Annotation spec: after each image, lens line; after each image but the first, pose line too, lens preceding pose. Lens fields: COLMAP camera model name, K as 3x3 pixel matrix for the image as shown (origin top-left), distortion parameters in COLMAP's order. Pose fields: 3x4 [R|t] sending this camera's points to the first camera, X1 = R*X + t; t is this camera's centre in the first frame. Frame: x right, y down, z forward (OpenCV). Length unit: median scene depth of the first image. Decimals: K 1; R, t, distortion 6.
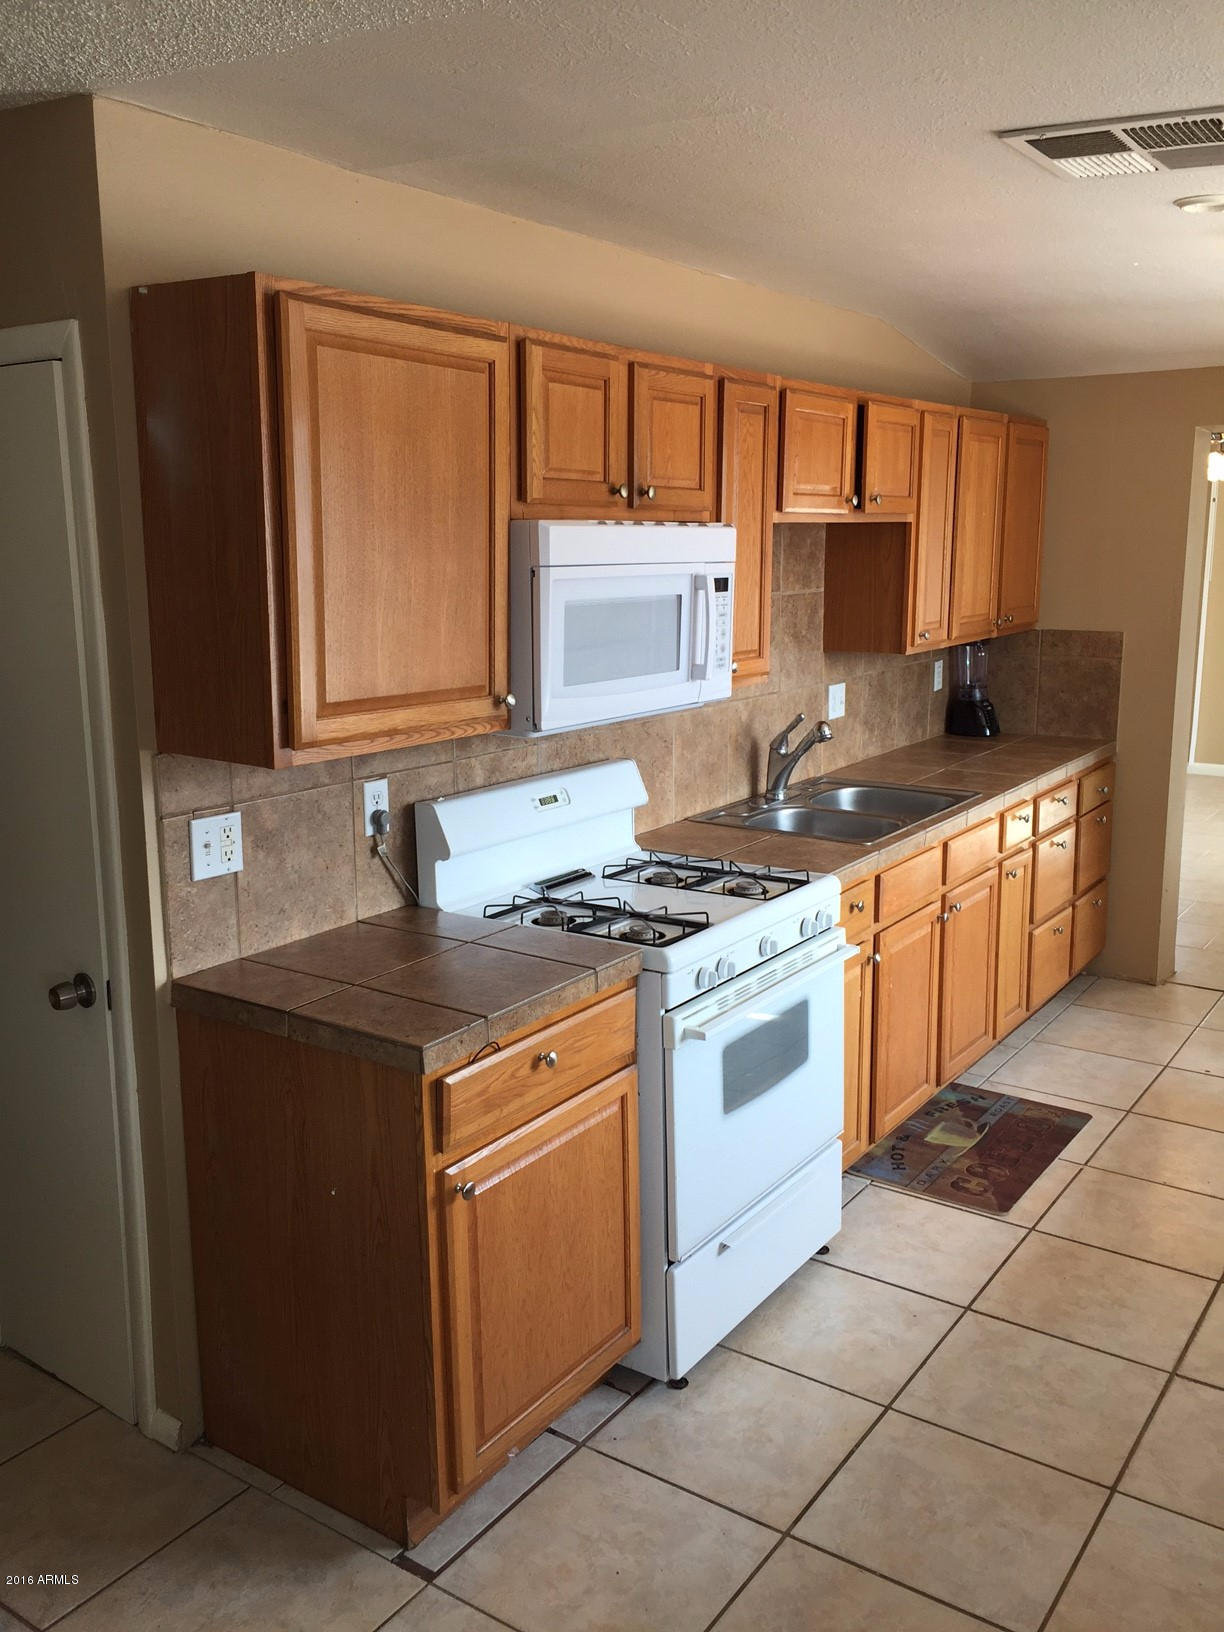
lens RADIAL K [[1399.9, 0, 615.7], [0, 1399.9, 811.5], [0, 0, 1]] dist [0.087481, -0.119277]
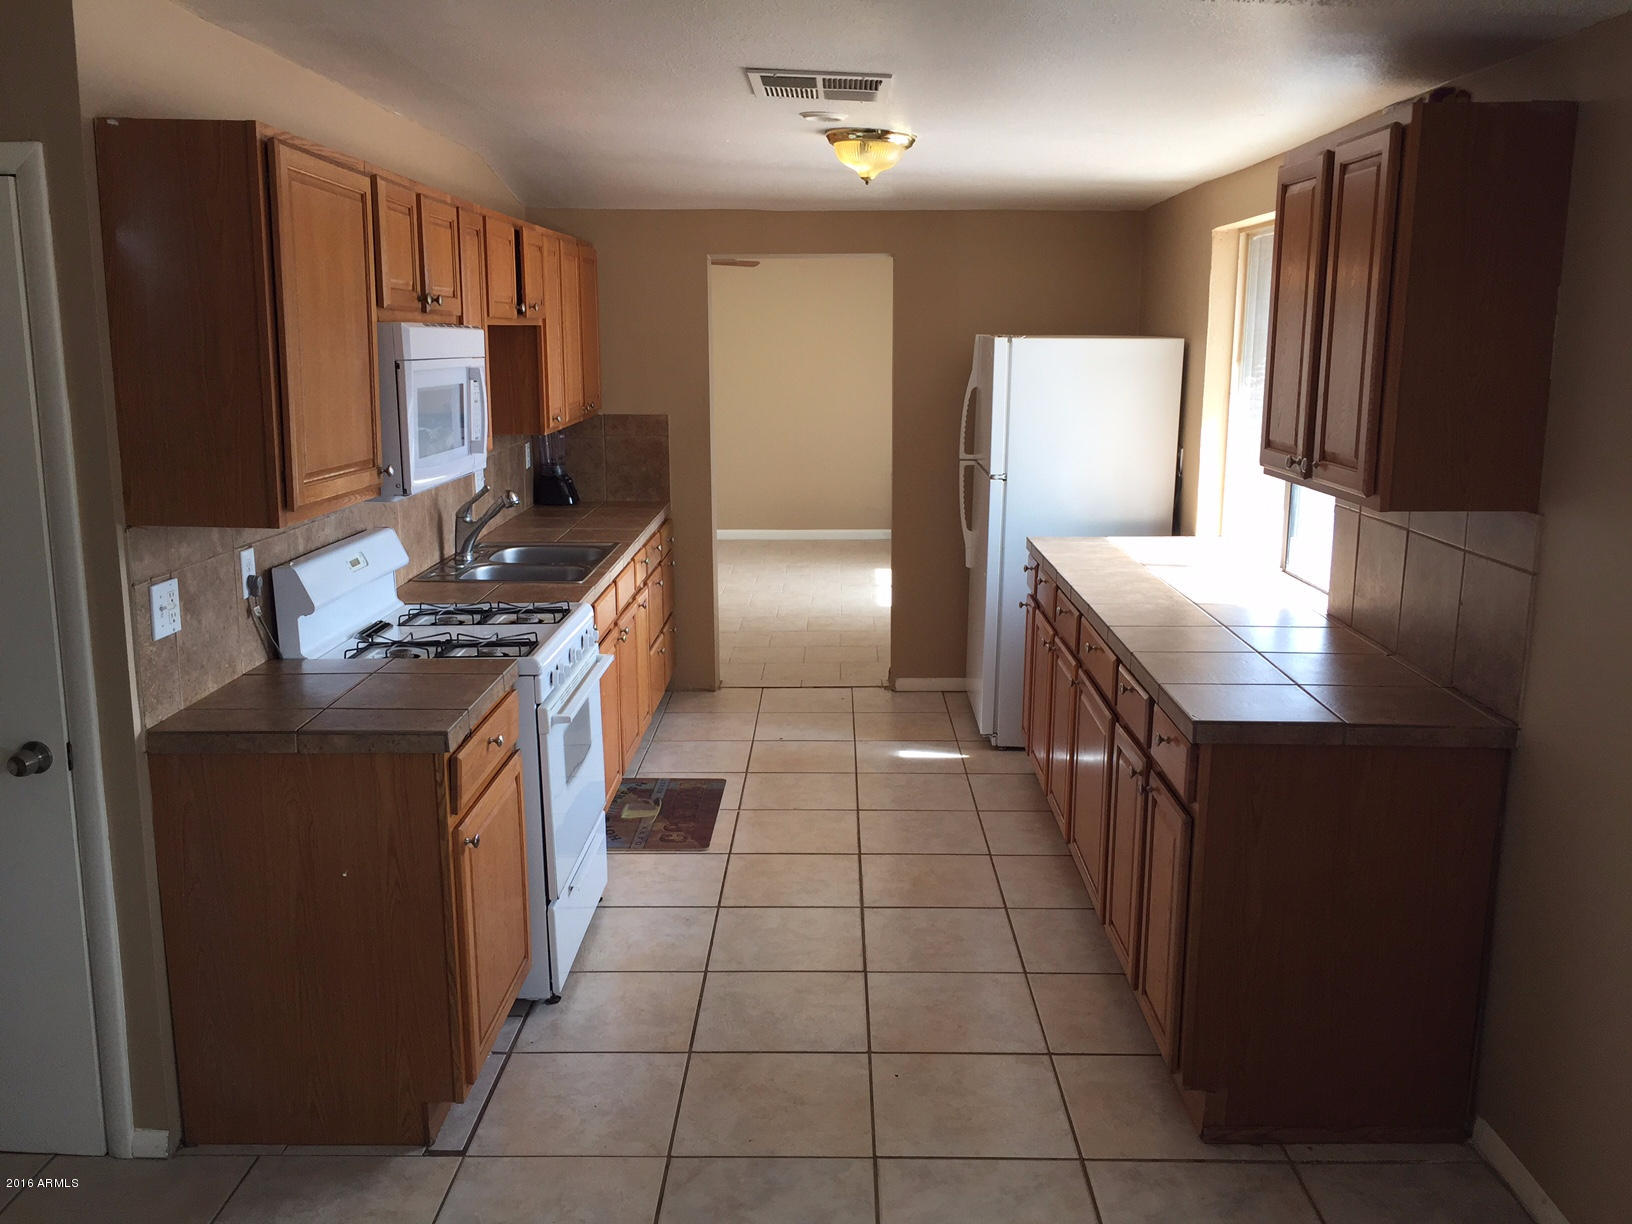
lens RADIAL K [[1403.8, 0, 809.6], [0, 1403.8, 609.6], [0, 0, 1]] dist [0.070281, -0.008534]
pose [[0.834562, -0.102802, 0.541237, -0.399569], [0.103541, 0.994197, 0.029181, 0.038247], [-0.541097, 0.031687, 0.840363, -0.201812]]
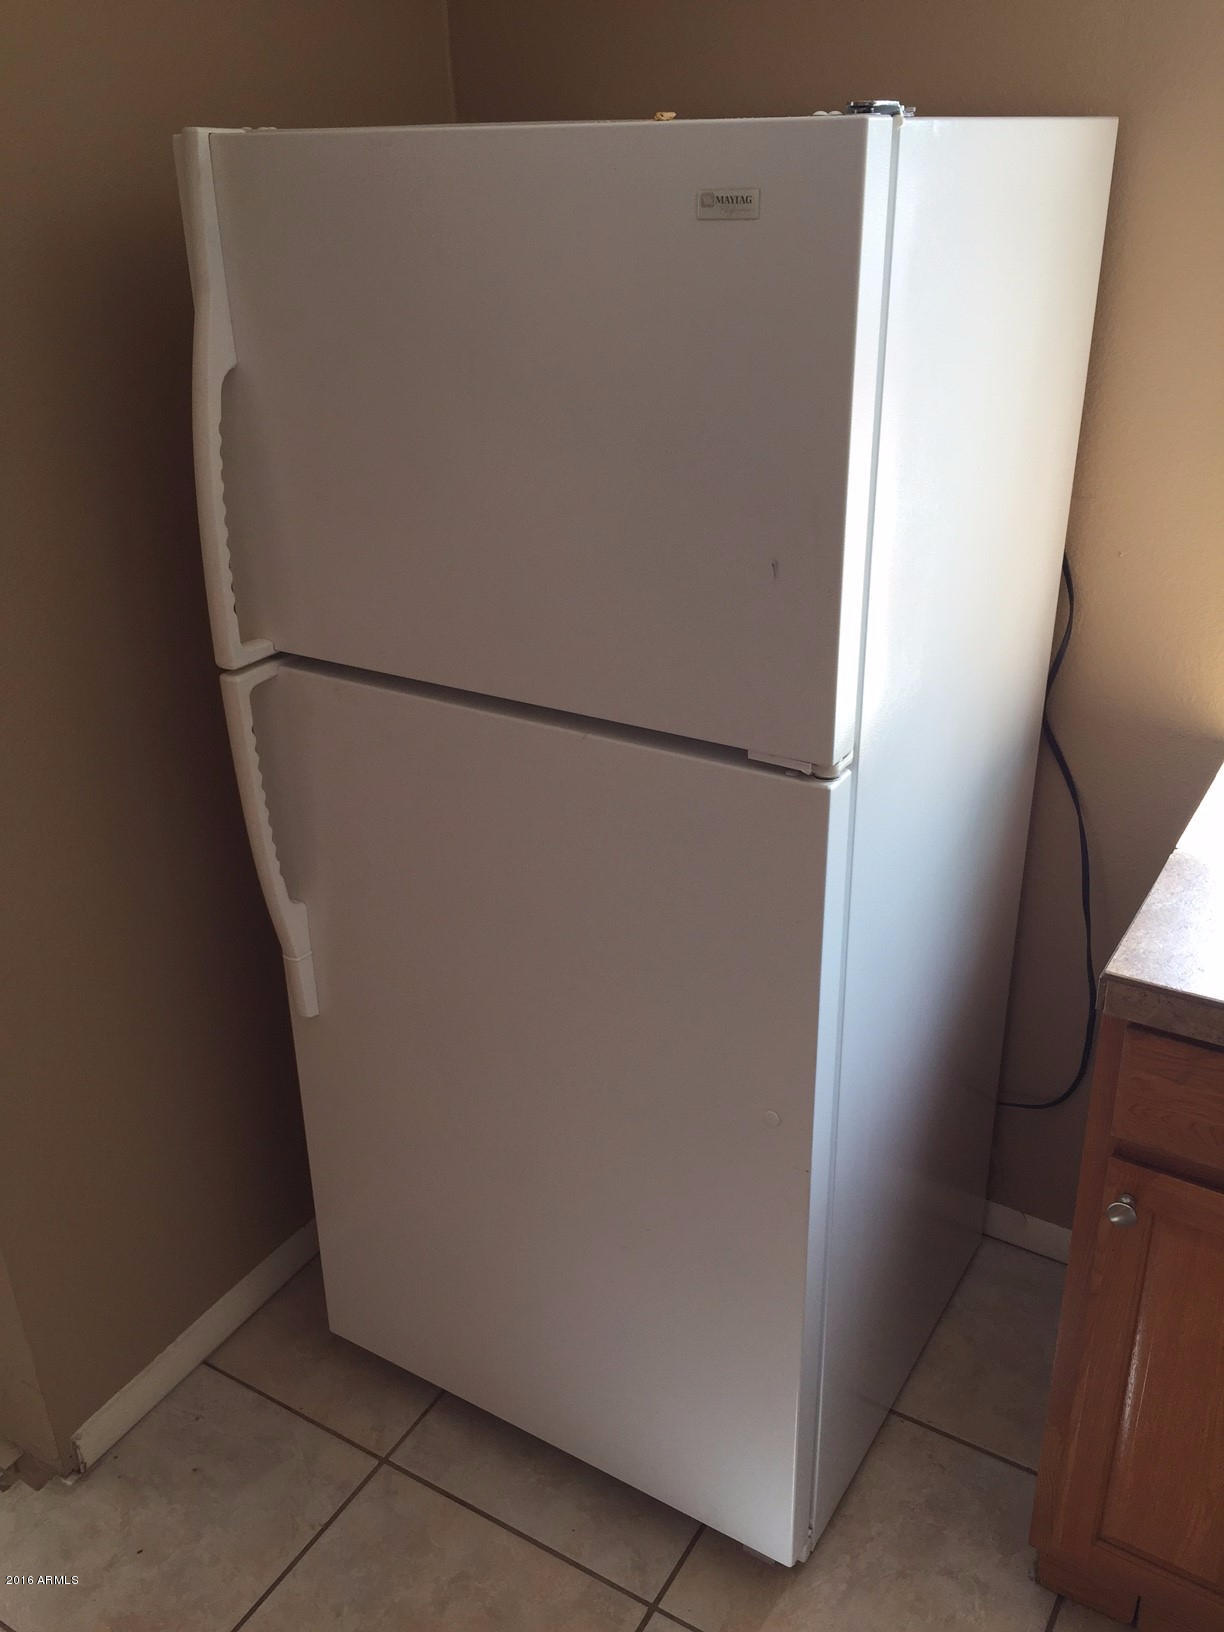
lens RADIAL K [[1399.9, 0, 615.7], [0, 1399.9, 811.5], [0, 0, 1]] dist [0.087481, -0.119277]
pose [[-0.046000, -0.427919, 0.902646, 0.429482], [0.221062, 0.876838, 0.426950, -0.245137], [-0.974174, 0.219180, 0.054262, 1.256946]]
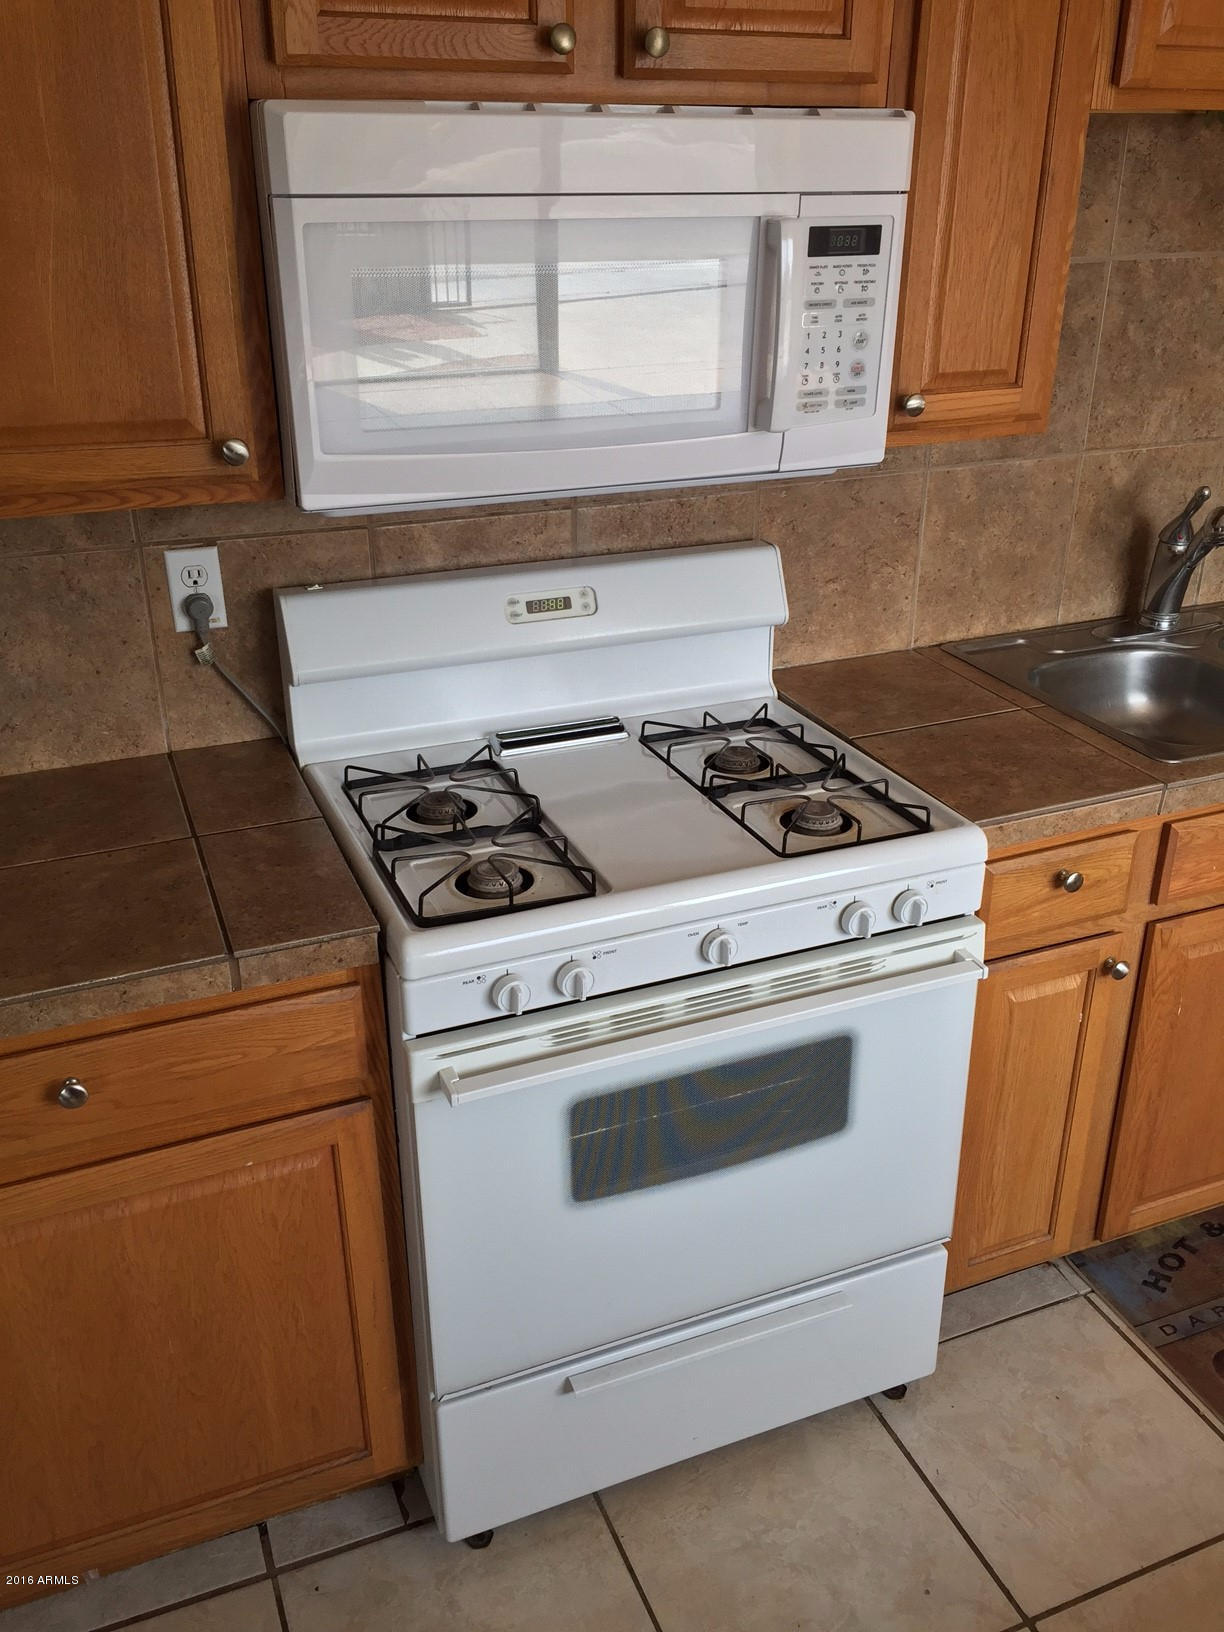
lens RADIAL K [[1405.8, 0, 606.2], [0, 1405.8, 813.3], [0, 0, 1]] dist [0.094137, -0.148846]
pose [[0.836089, 0.233048, -0.496633, 0.328756], [-0.107007, 0.957174, 0.269011, -0.097485], [0.538057, -0.171774, 0.825220, 0.517664]]
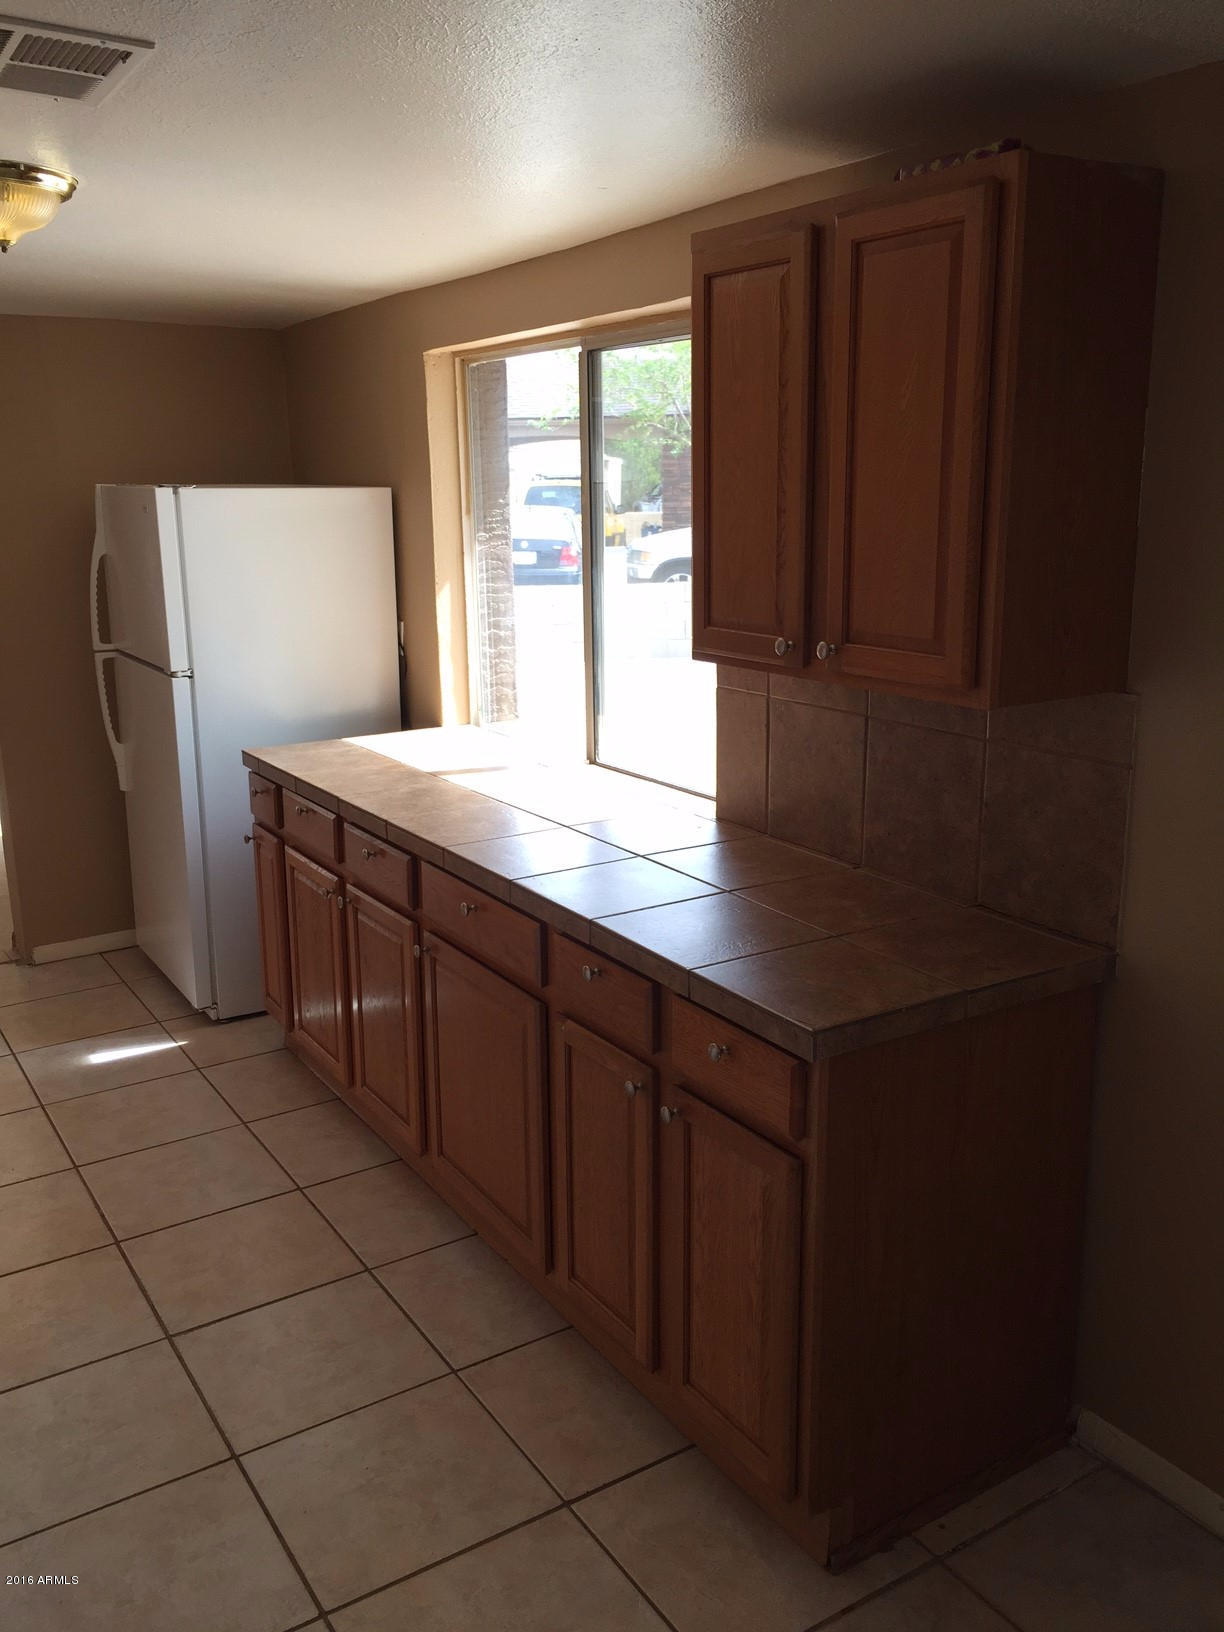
lens RADIAL K [[1399.9, 0, 615.7], [0, 1399.9, 811.5], [0, 0, 1]] dist [0.087481, -0.119277]
pose [[0.394818, -0.215975, 0.893014, -0.284323], [0.192435, 0.969858, 0.149480, -0.049184], [-0.898381, 0.112830, 0.424478, 0.245122]]
